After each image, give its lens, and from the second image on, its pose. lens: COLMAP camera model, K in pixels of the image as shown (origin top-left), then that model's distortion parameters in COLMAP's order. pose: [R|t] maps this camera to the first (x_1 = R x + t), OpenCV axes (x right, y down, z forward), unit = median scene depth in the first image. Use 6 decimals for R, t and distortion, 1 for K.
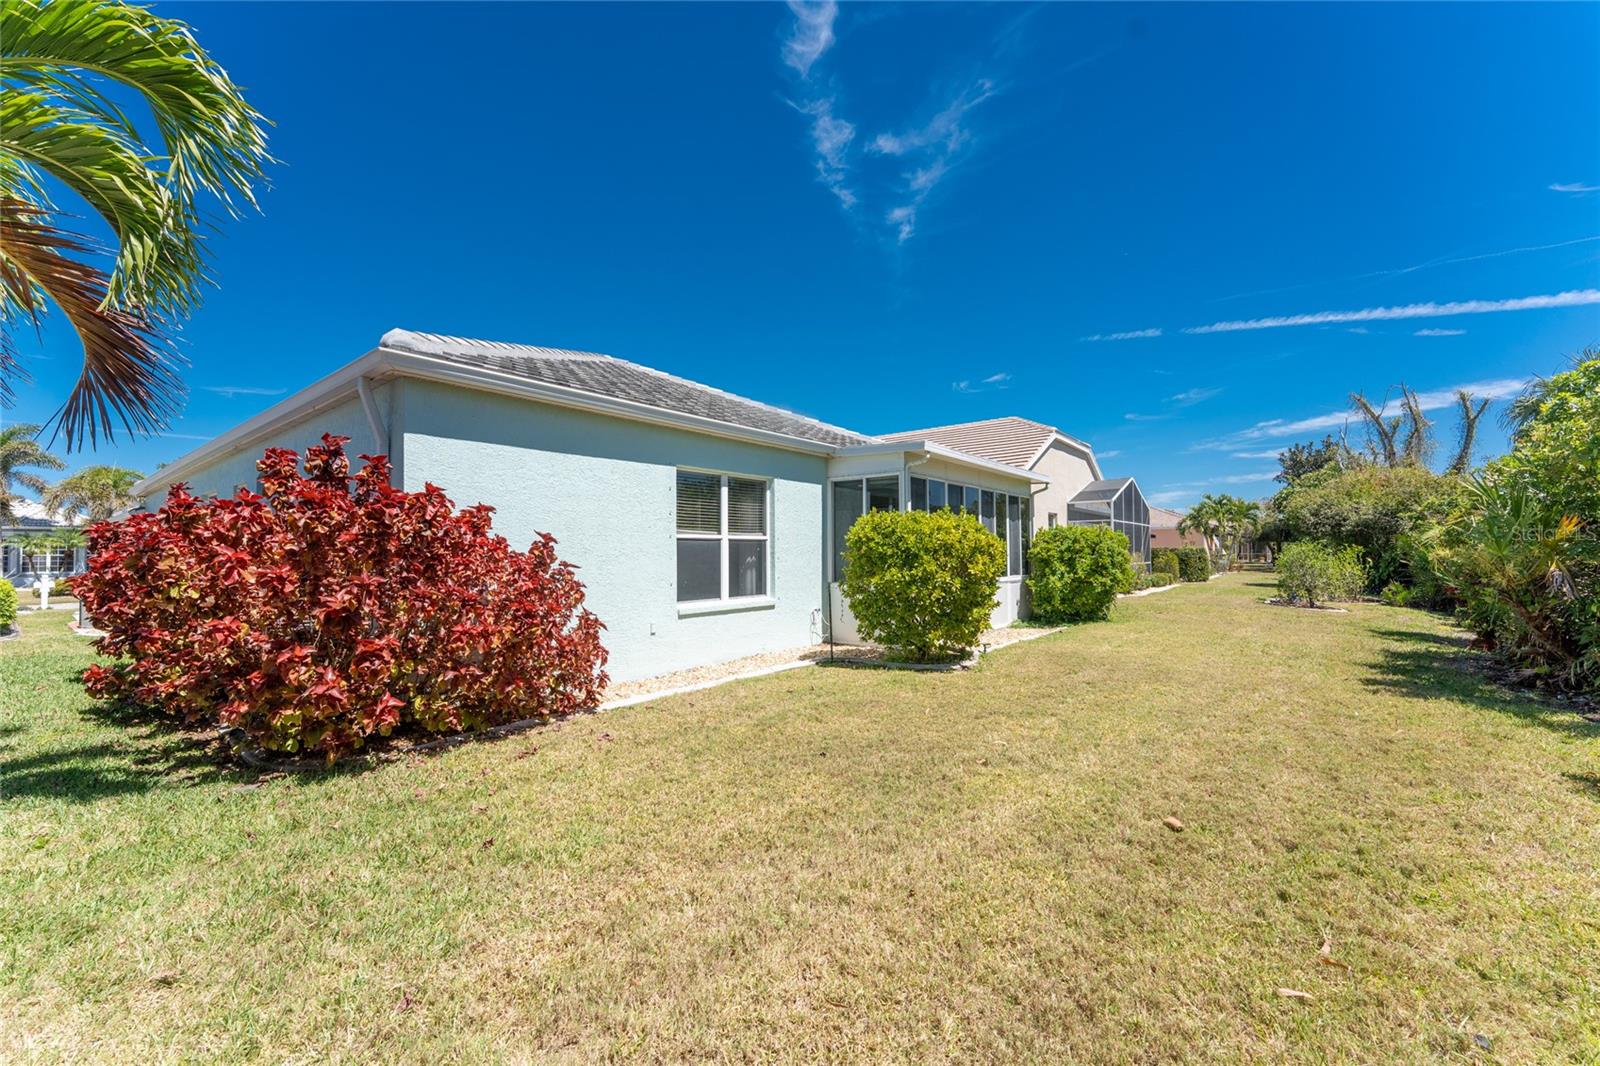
lens RADIAL K [[642.6, 0, 792.7], [0, 642.6, 561.5], [0, 0, 1]] dist [0.000761, -0.000004]
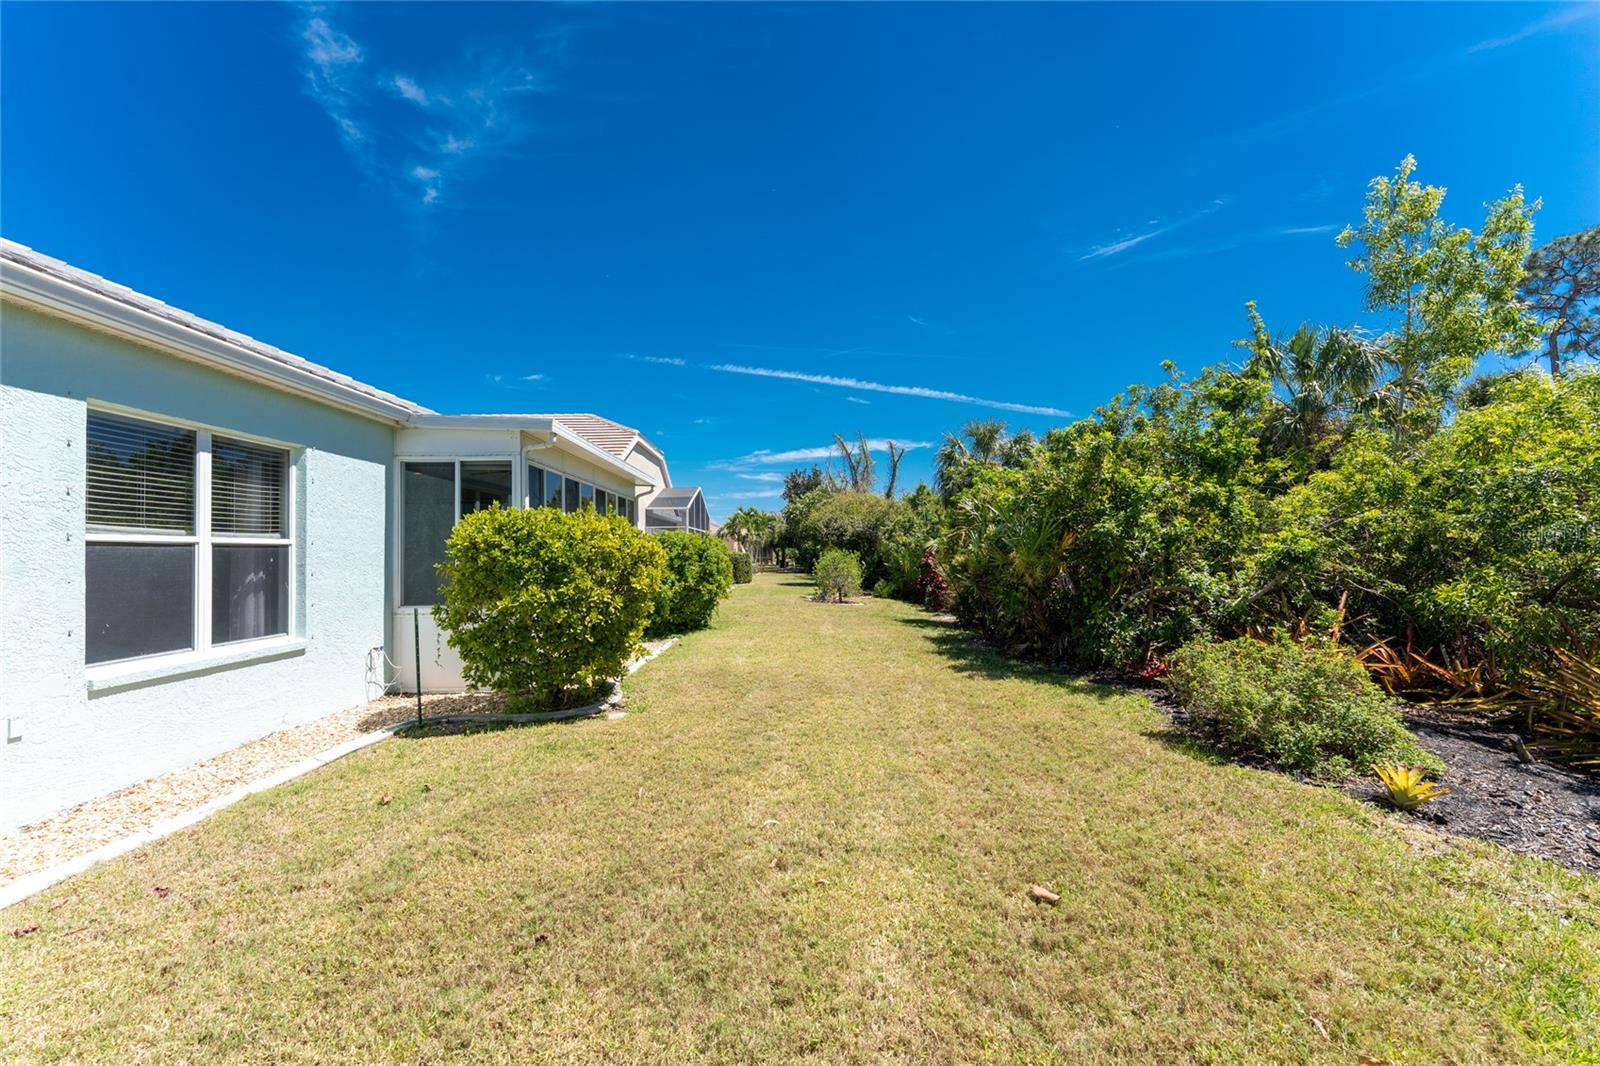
lens RADIAL K [[647.4, 0, 809.8], [0, 647.4, 540.7], [0, 0, 1]] dist [-0.002125, -0.000163]
pose [[0.759877, 0.010790, 0.649978, -0.064409], [0.015073, 0.999301, -0.034211, -0.008339], [-0.649893, 0.035793, 0.759183, 0.191490]]
